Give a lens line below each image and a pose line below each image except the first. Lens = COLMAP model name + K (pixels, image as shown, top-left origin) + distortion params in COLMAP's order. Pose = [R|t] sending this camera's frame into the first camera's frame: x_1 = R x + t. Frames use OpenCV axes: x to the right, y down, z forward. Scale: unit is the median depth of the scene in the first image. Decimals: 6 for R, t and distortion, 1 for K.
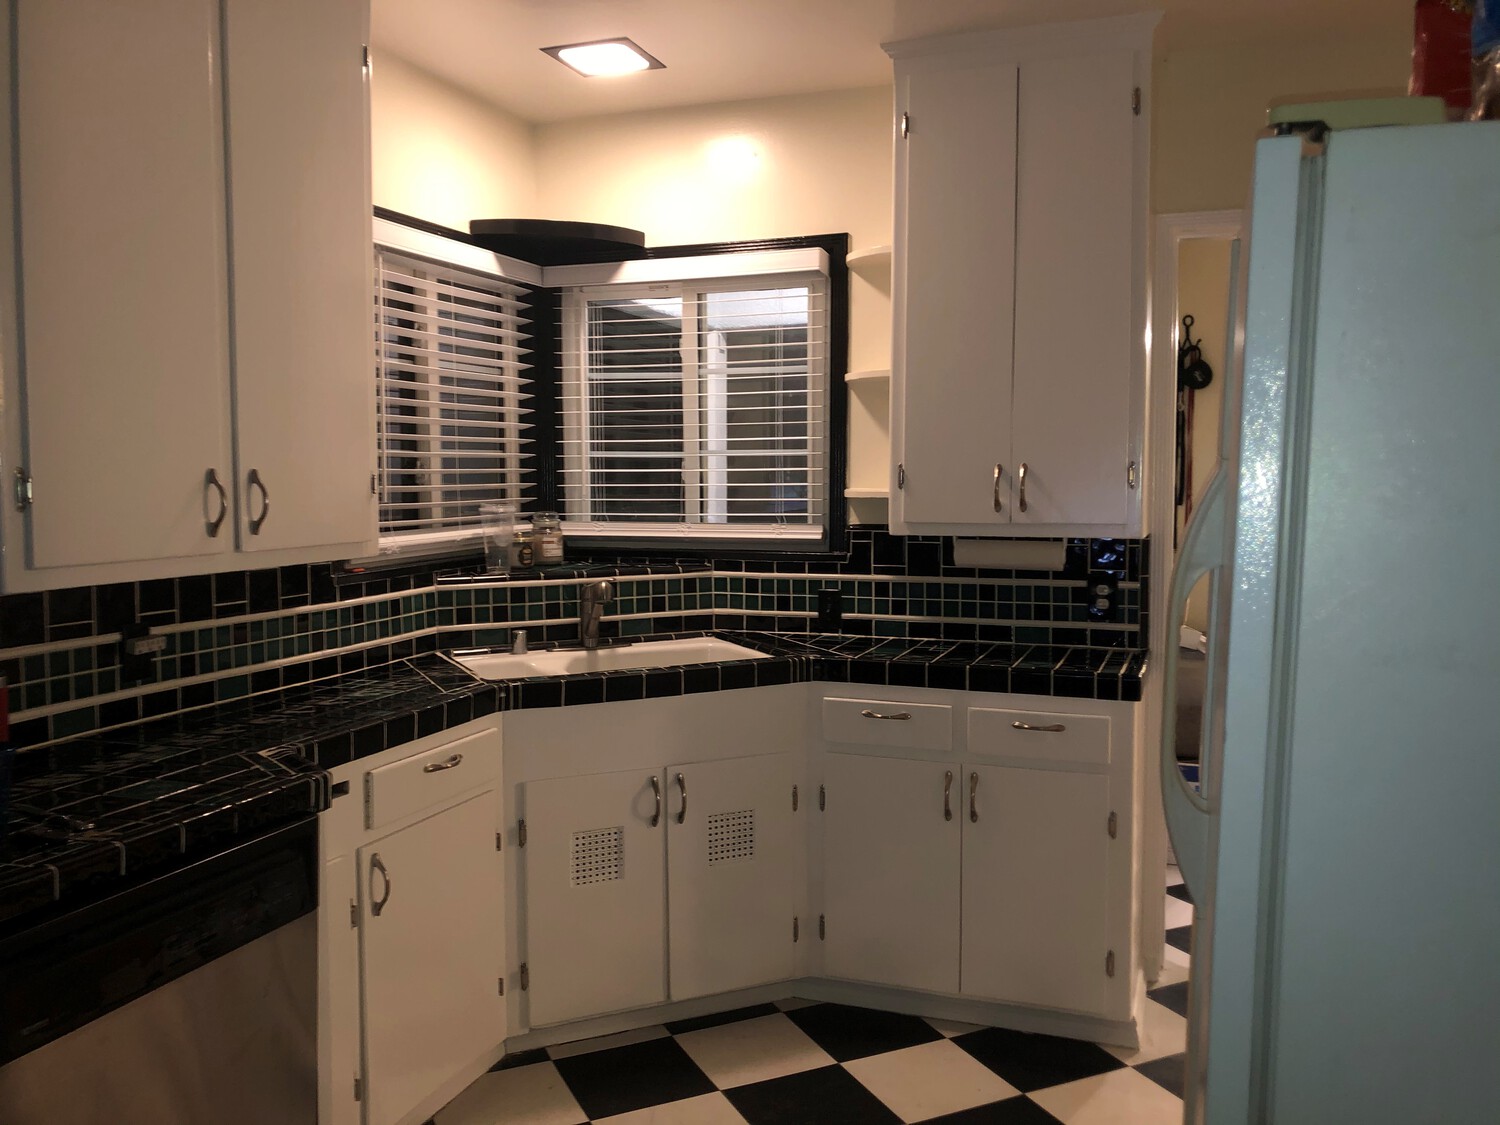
lens RADIAL K [[1242.4, 0, 778.1], [0, 1242.4, 578.9], [0, 0, 1]] dist [0.152008, -0.431838]
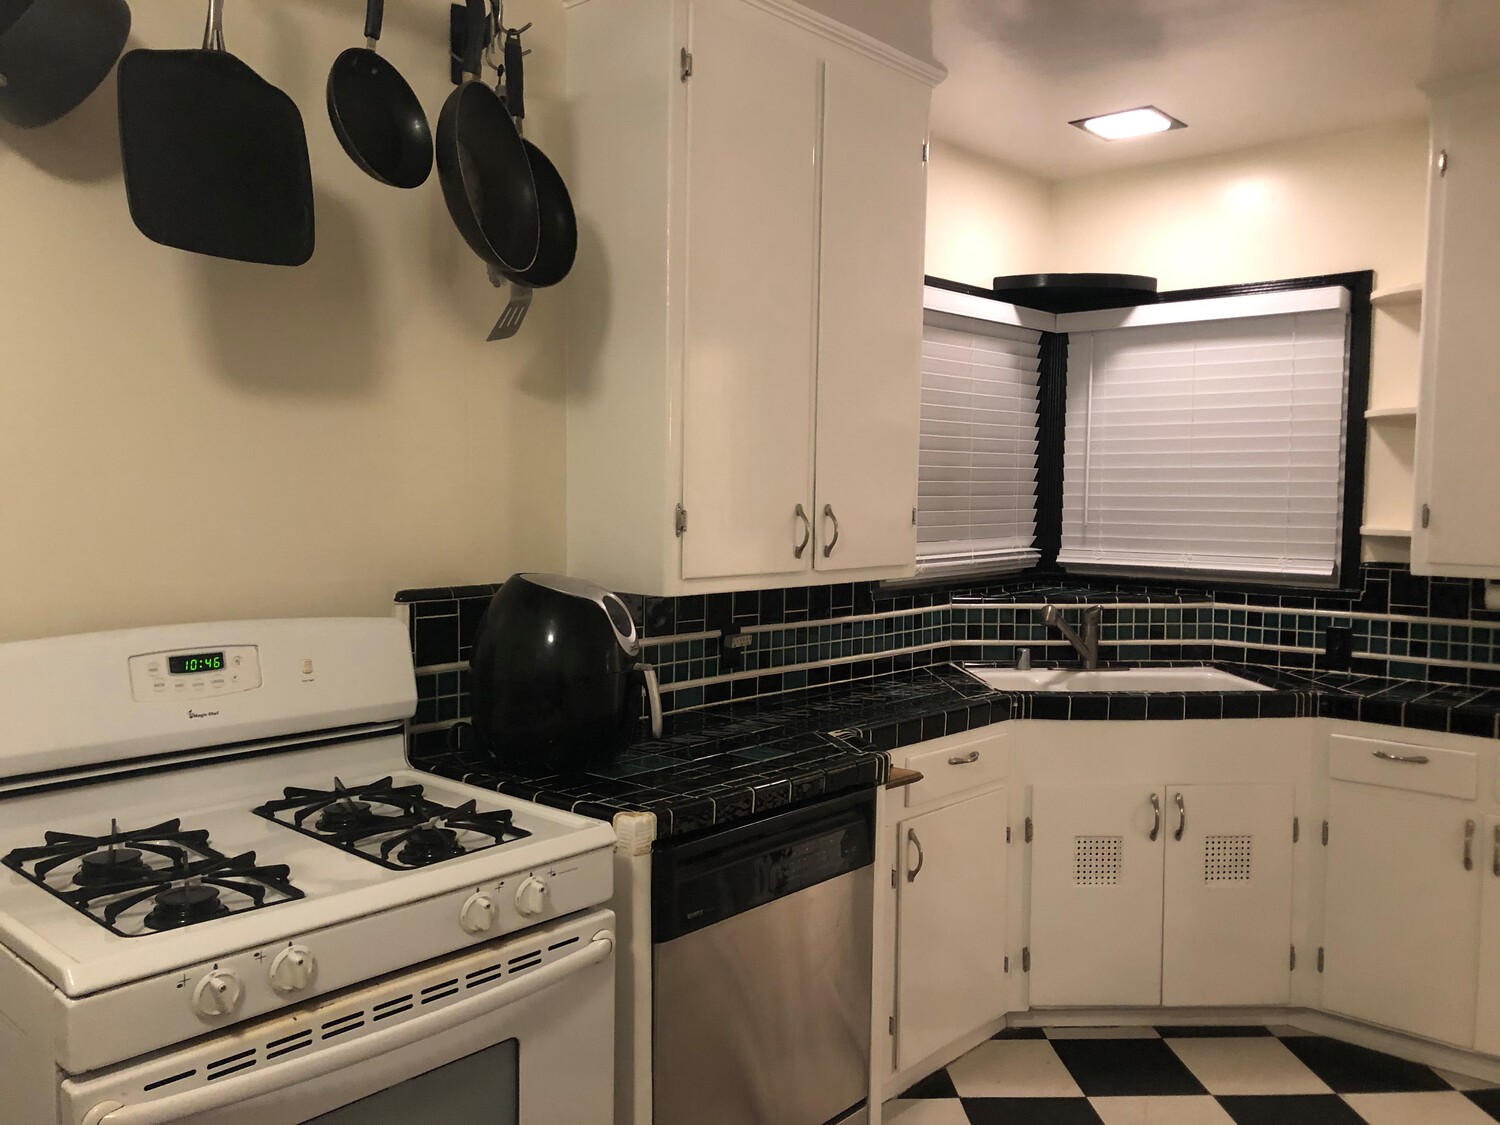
lens RADIAL K [[1249.7, 0, 750.0], [0, 1249.7, 562.5], [0, 0, 1]] dist [0.010485, -0.000197]
pose [[0.924116, 0.036041, -0.380408, -0.016756], [-0.047396, 0.998665, -0.020521, -0.000122], [0.379161, 0.036994, 0.924591, -0.117630]]
